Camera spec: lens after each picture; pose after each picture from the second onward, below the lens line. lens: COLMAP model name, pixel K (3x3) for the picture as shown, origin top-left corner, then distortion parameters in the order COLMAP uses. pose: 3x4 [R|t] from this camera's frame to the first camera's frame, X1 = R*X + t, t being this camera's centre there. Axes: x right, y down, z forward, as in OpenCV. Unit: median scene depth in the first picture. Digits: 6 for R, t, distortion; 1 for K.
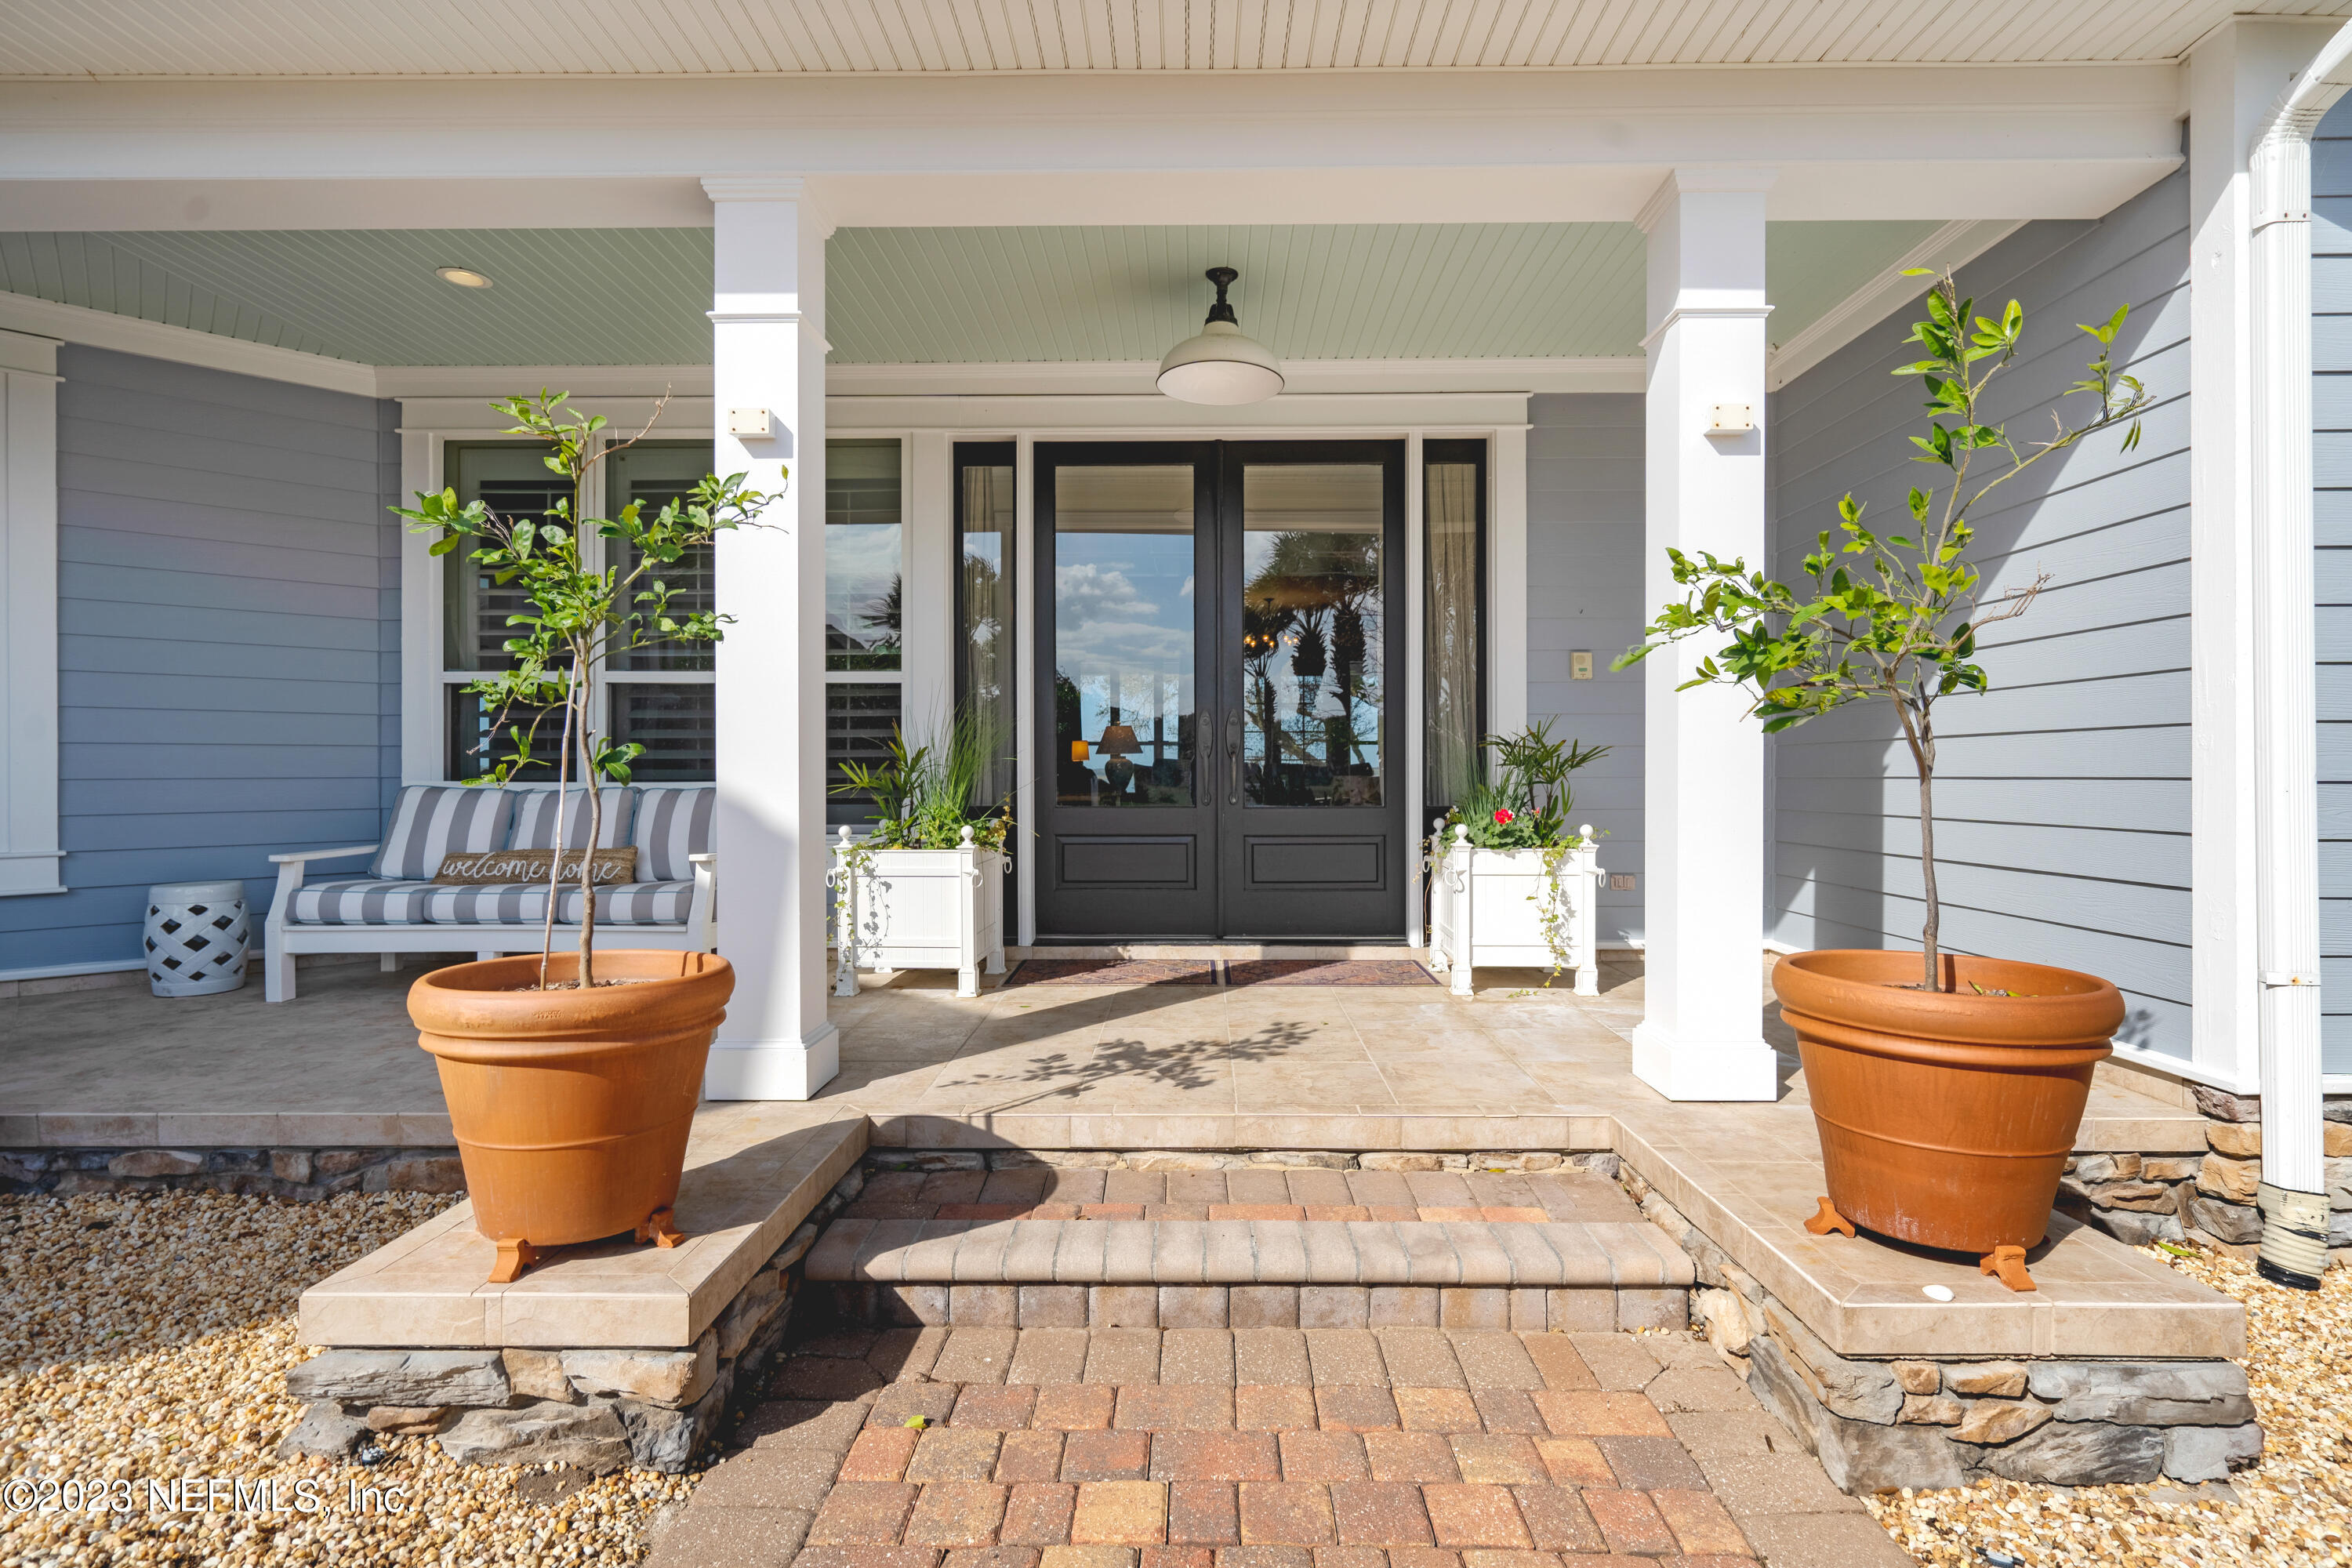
lens RADIAL K [[1101.7, 0, 1182.3], [0, 1101.7, 760.9], [0, 0, 1]] dist [0.000722, 0.000202]
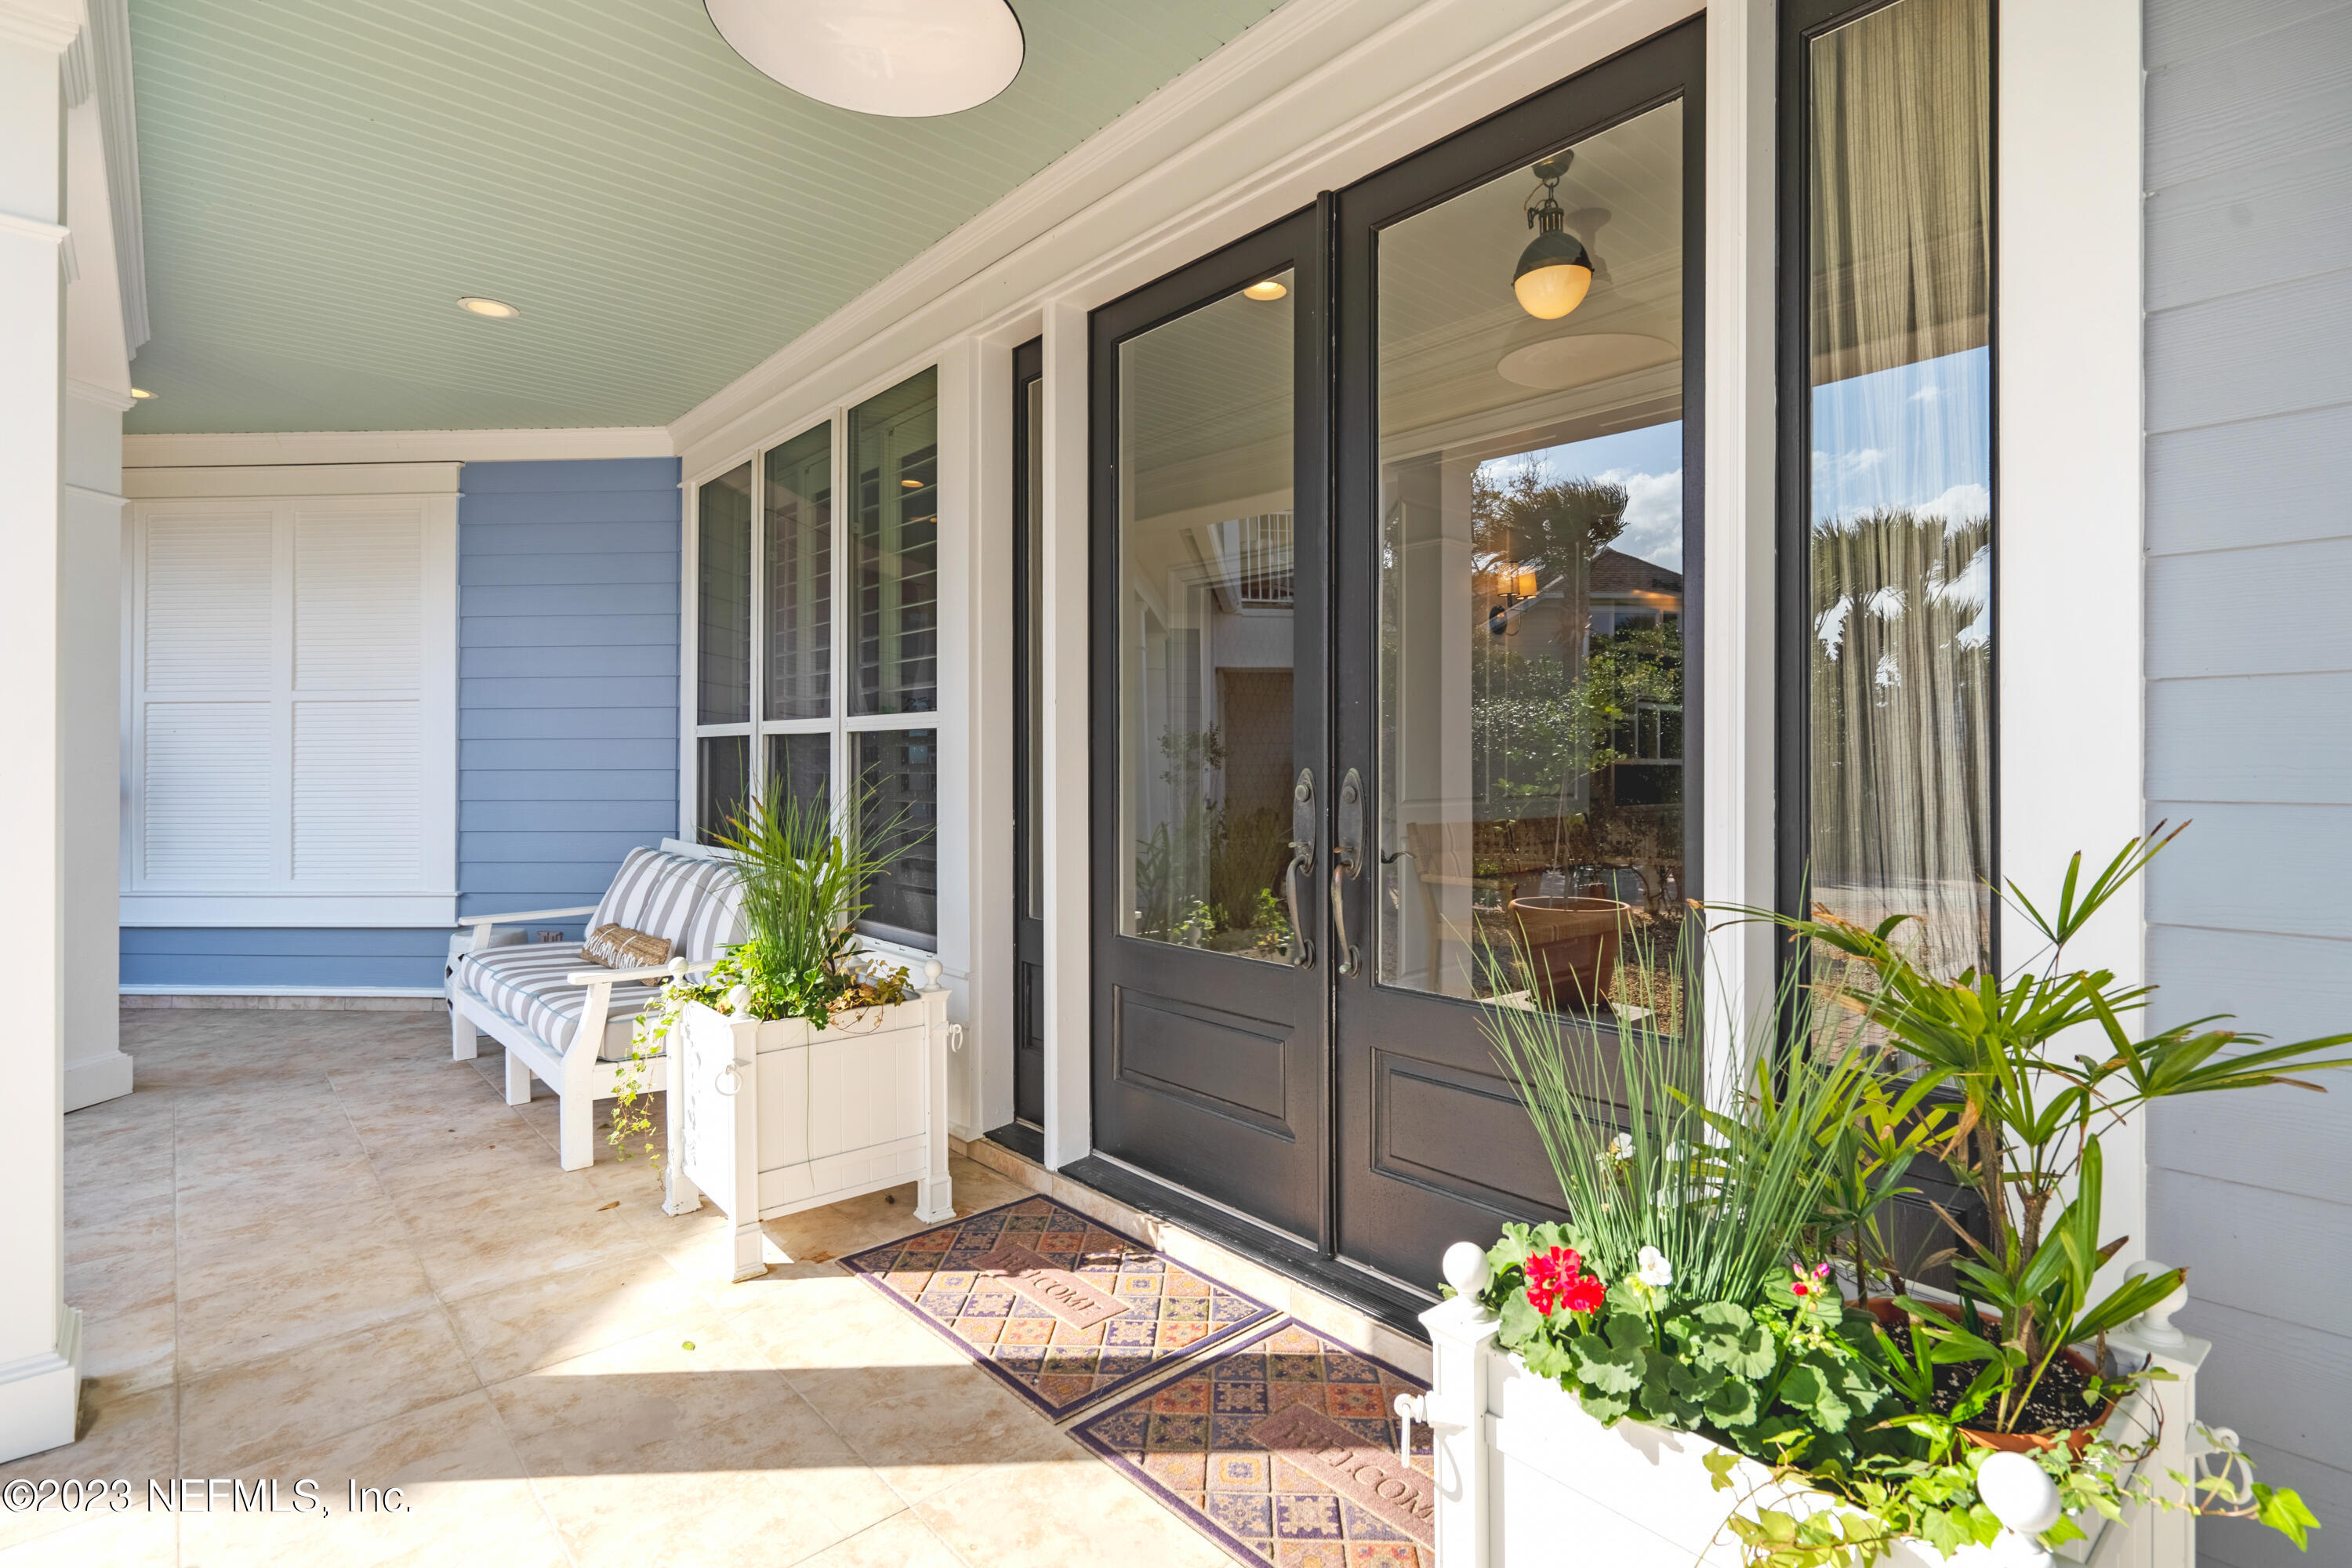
lens RADIAL K [[1101.7, 0, 1182.3], [0, 1101.7, 760.9], [0, 0, 1]] dist [0.000722, 0.000202]
pose [[0.688214, 0.001811, -0.725505, 0.336754], [0.004060, 0.999972, 0.006347, -0.054683], [0.725496, -0.007314, 0.688187, 0.645244]]
